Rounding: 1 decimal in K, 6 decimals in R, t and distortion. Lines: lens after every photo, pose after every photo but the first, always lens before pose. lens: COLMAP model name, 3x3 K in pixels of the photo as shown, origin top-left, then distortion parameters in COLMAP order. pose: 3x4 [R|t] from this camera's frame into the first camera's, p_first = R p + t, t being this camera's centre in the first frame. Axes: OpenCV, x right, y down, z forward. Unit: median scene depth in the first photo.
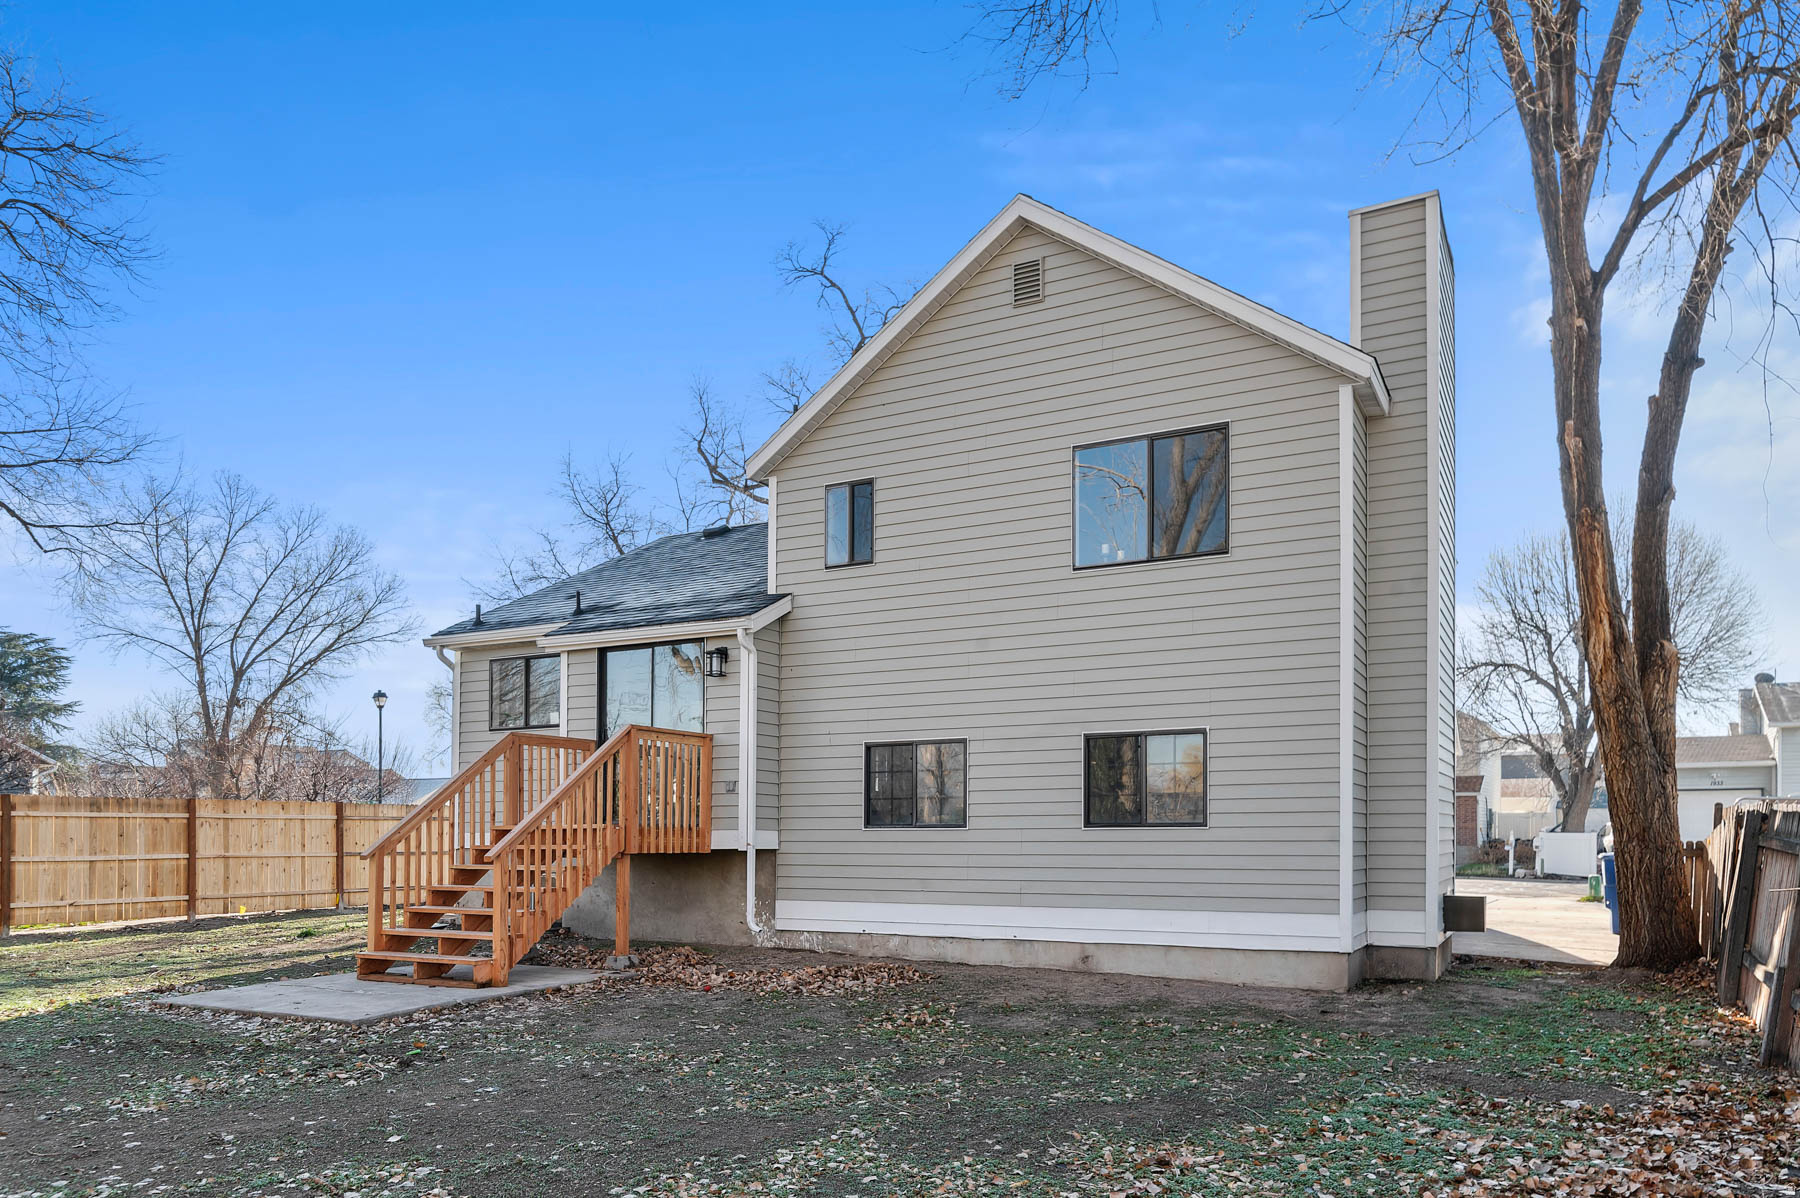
lens RADIAL K [[1198.8, 0, 900.0], [0, 1198.8, 599.0], [0, 0, 1]] dist [-0.000320, -0.000046]
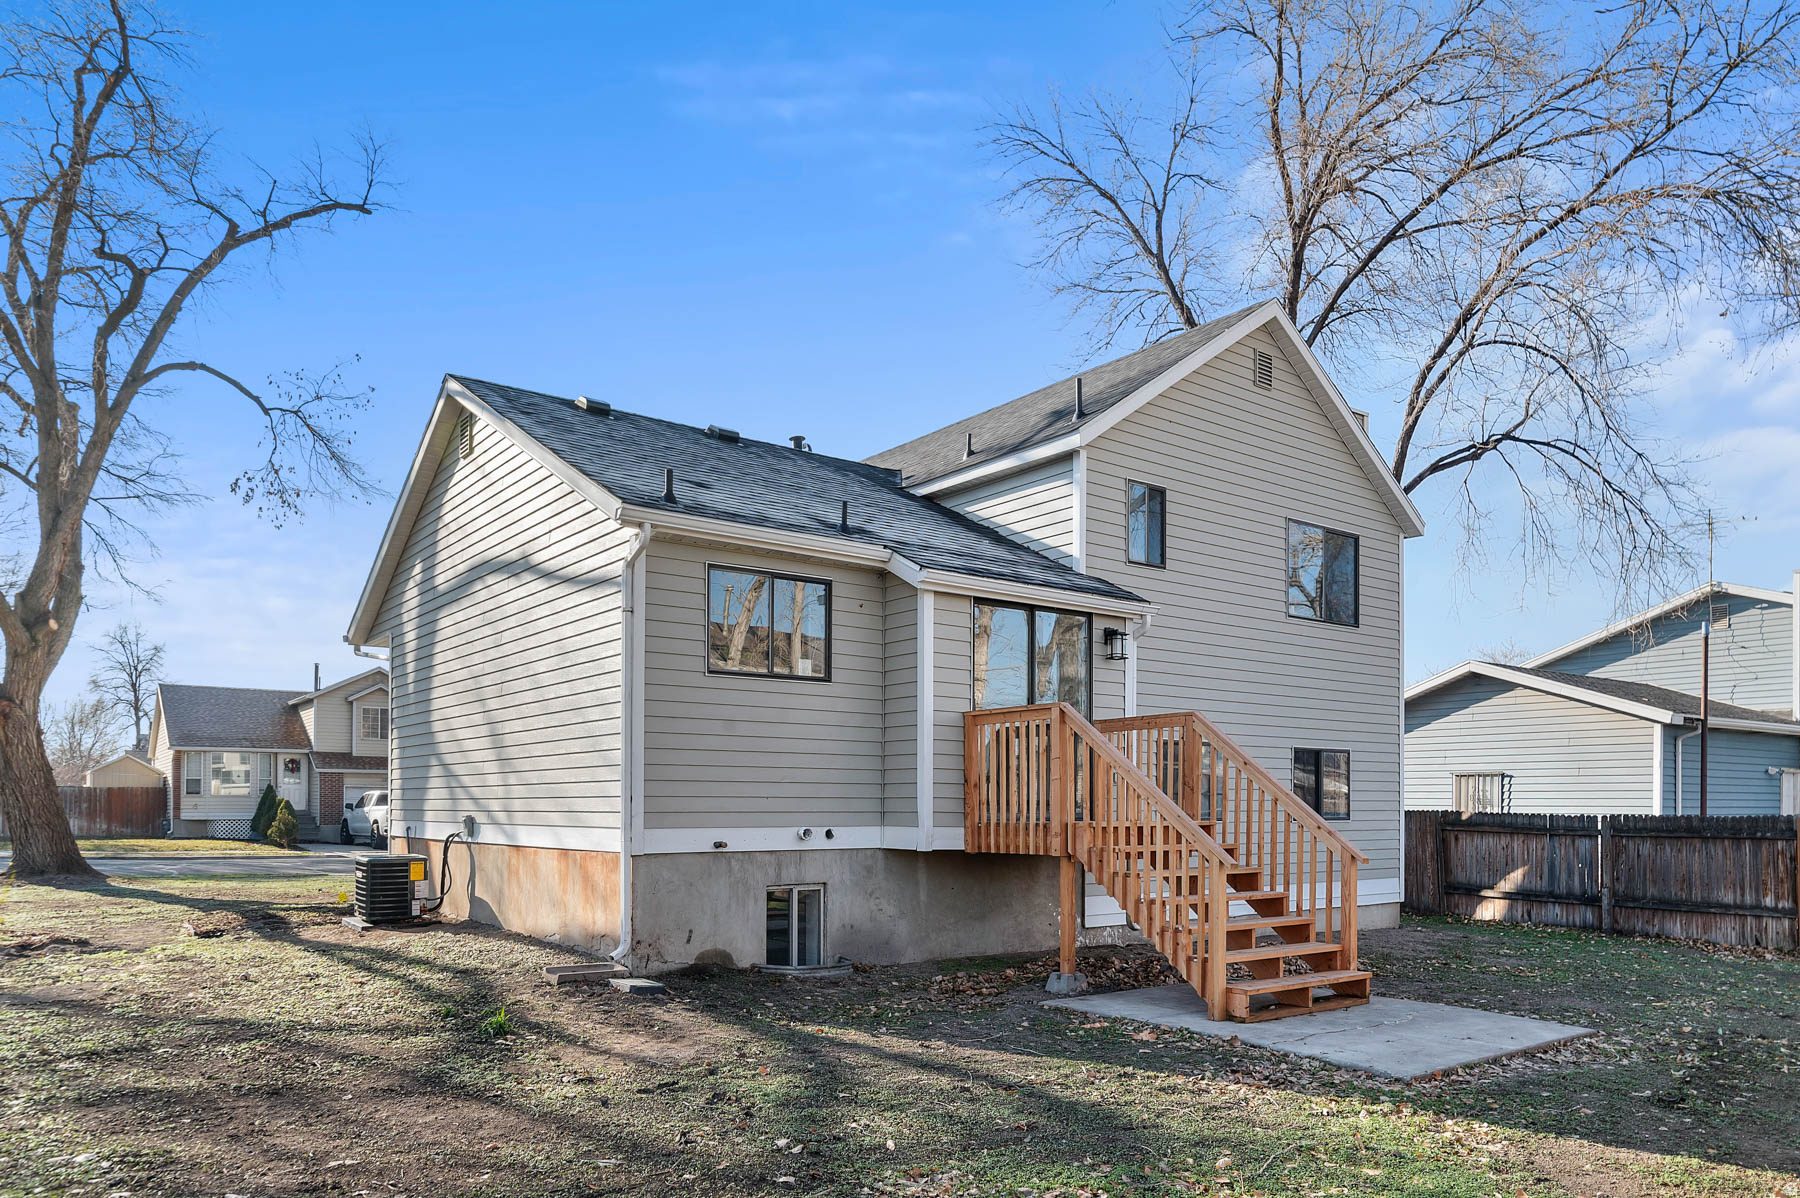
lens RADIAL K [[1198.8, 0, 900.0], [0, 1198.8, 599.0], [0, 0, 1]] dist [-0.000320, -0.000046]
pose [[0.418477, 0.157240, 0.894512, -1.032917], [-0.180974, 0.979585, -0.087530, 0.126662], [-0.890014, -0.125254, 0.438391, 0.728461]]
